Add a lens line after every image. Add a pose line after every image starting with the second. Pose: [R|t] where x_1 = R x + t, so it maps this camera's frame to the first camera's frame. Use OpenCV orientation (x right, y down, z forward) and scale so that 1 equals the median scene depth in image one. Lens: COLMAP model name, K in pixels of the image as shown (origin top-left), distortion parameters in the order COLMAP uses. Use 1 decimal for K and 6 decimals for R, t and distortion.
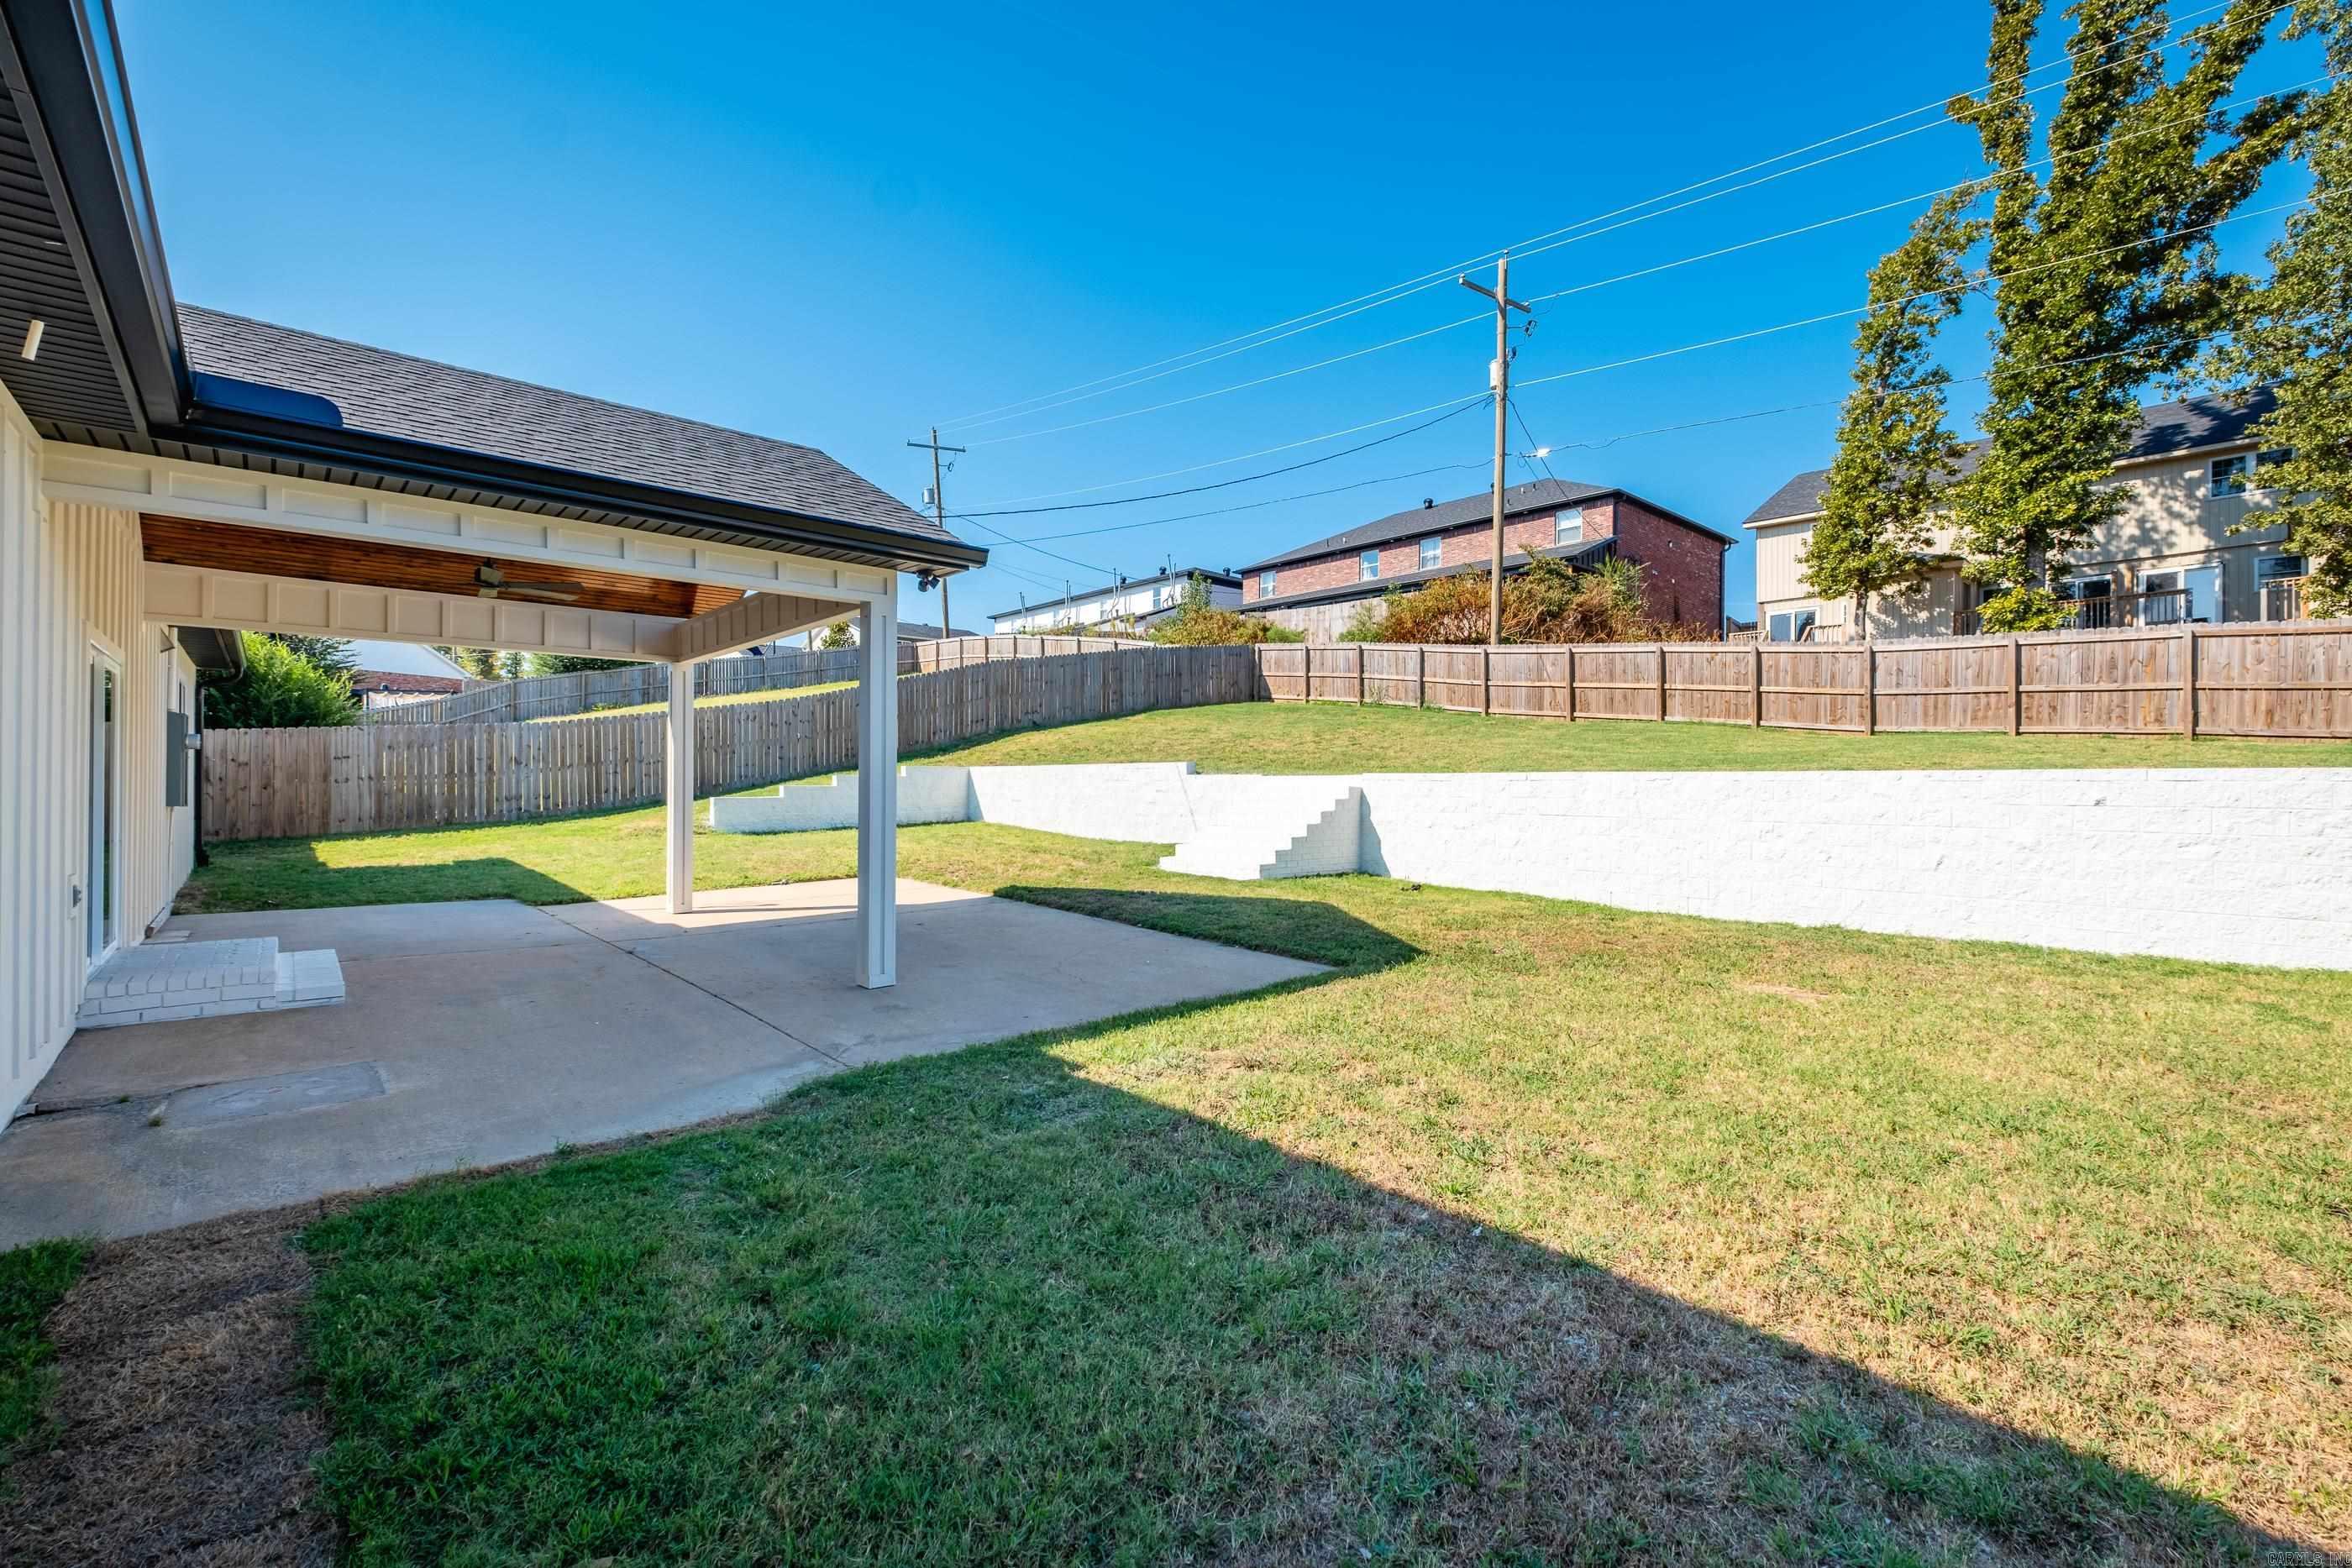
lens RADIAL K [[1012.6, 0, 1176.0], [0, 1012.6, 784.0], [0, 0, 1]] dist [-0.001684, -0.000652]
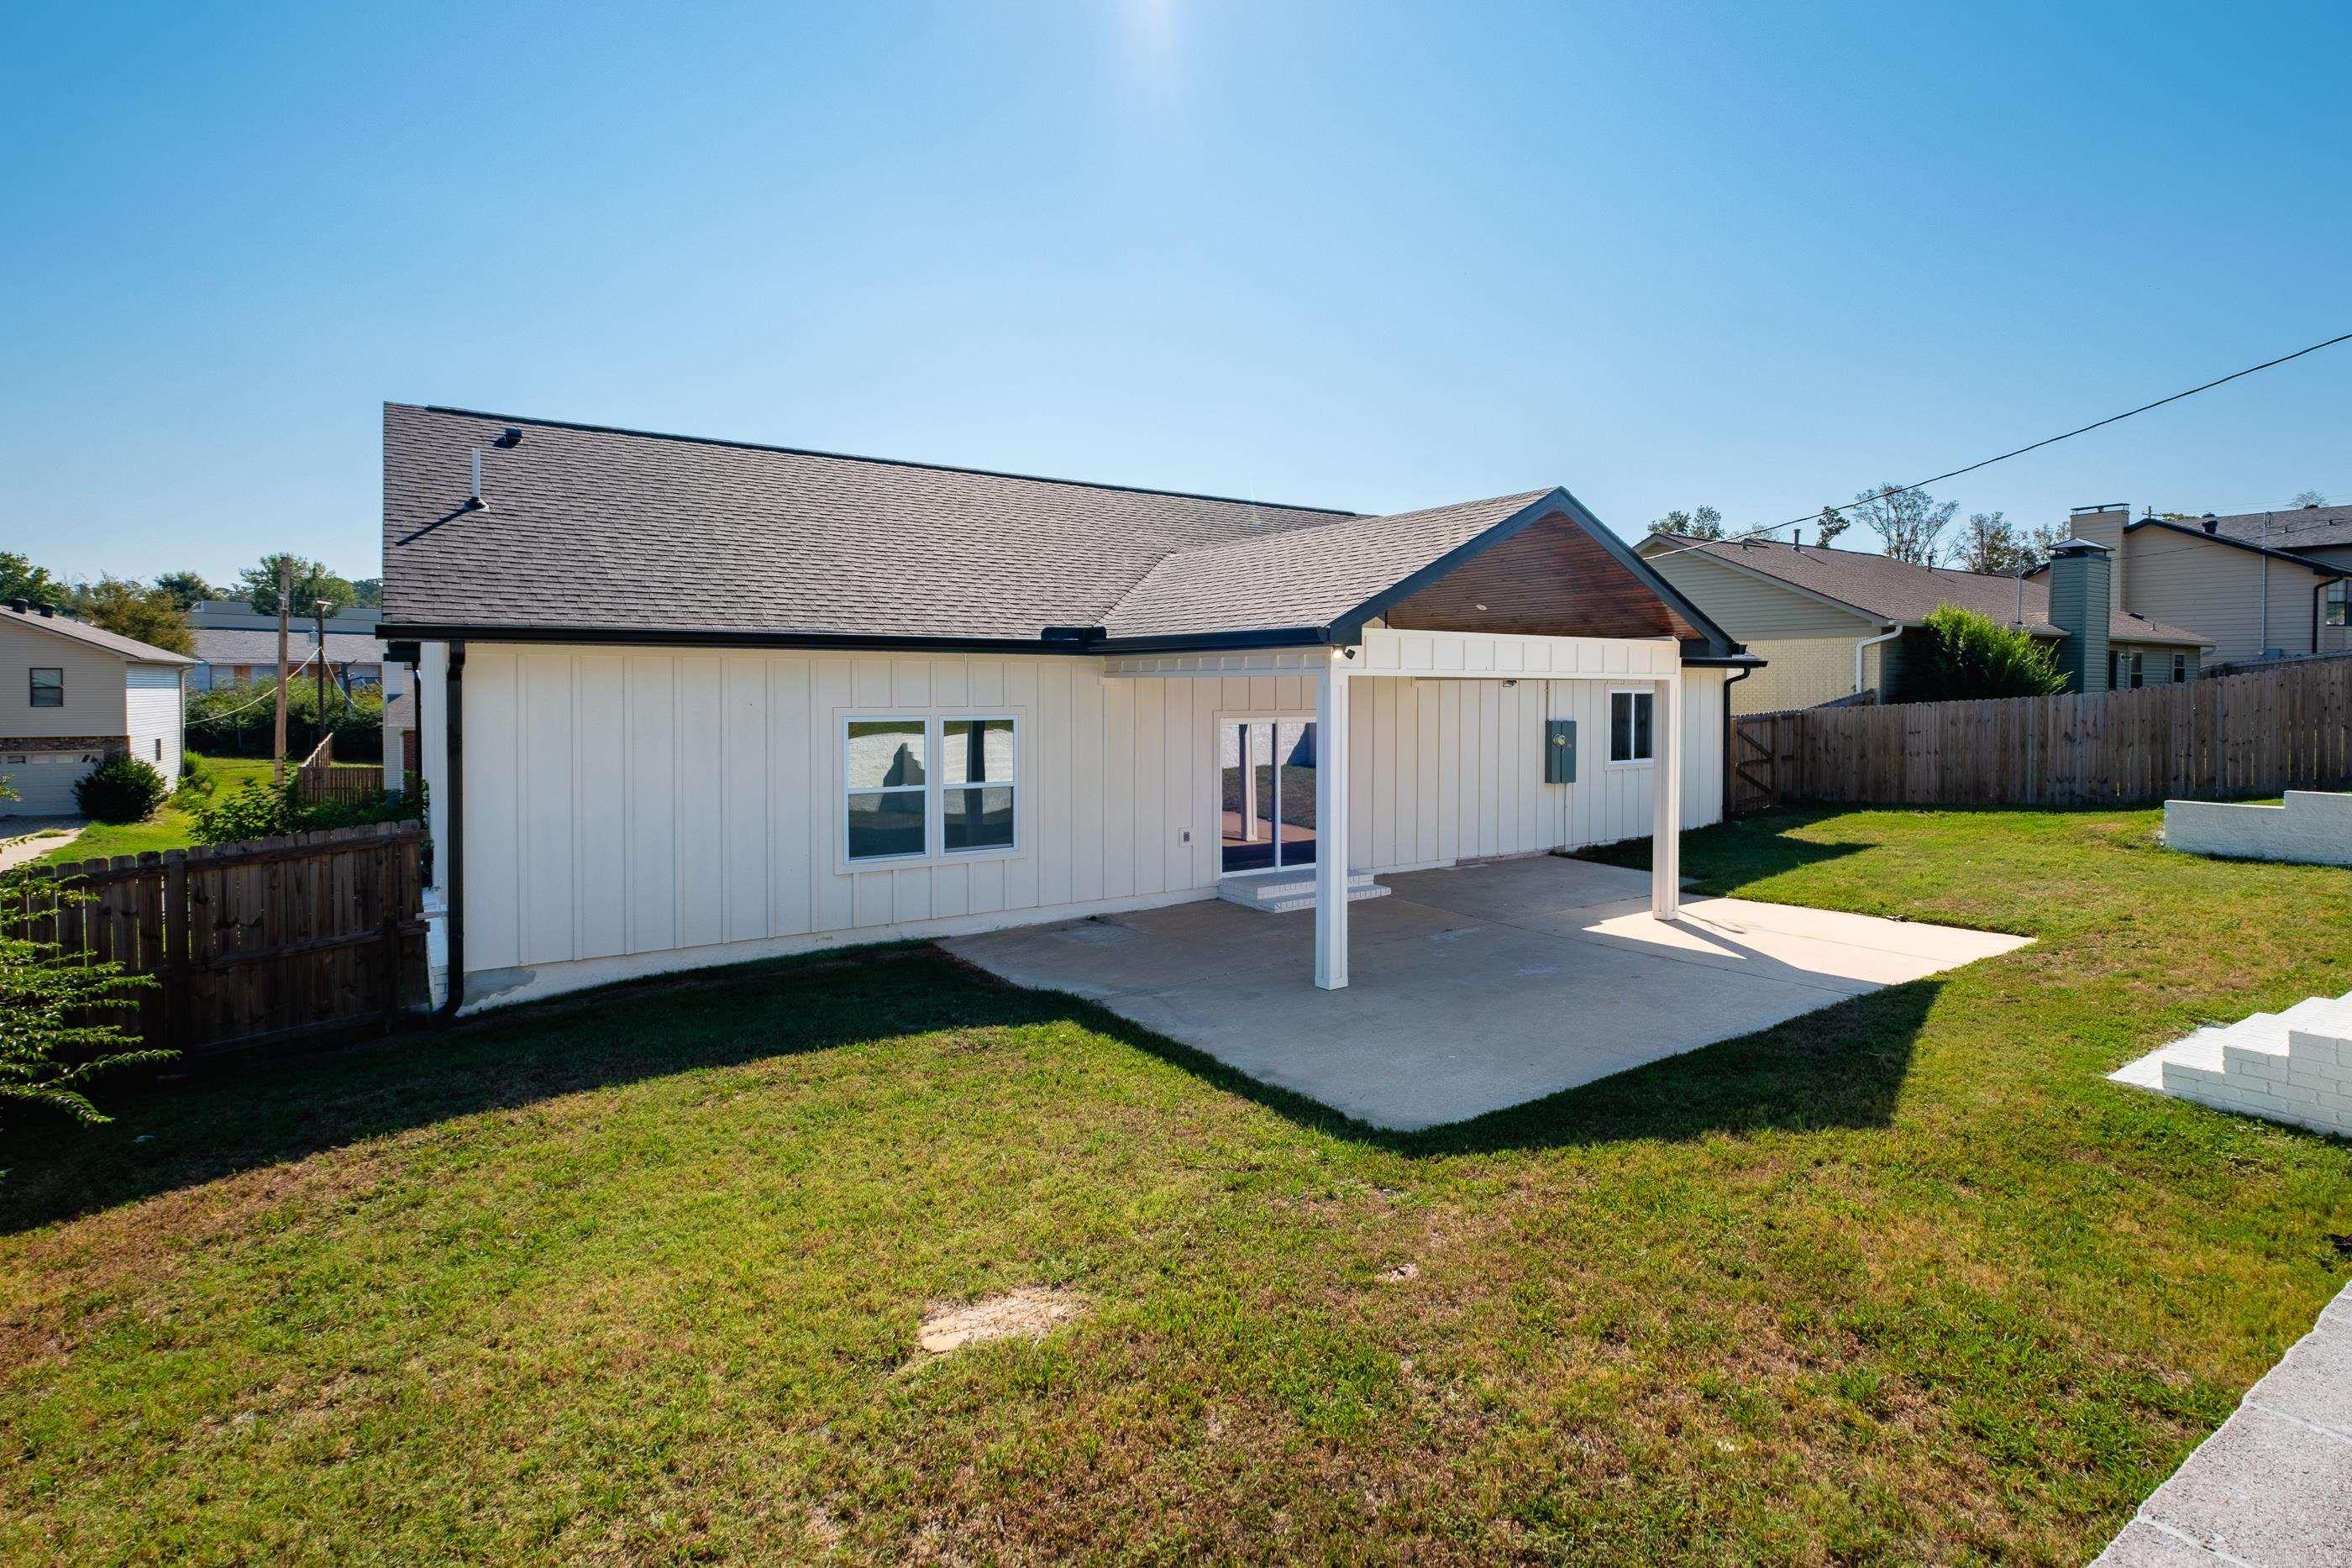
lens RADIAL K [[1197.8, 0, 1276.1], [0, 1197.8, 711.9], [0, 0, 1]] dist [0.002786, -0.000487]
pose [[-0.097286, 0.016406, -0.995121, 0.484694], [-0.001817, 0.999860, 0.016662, -0.066598], [0.995255, 0.003429, -0.097243, 0.455173]]
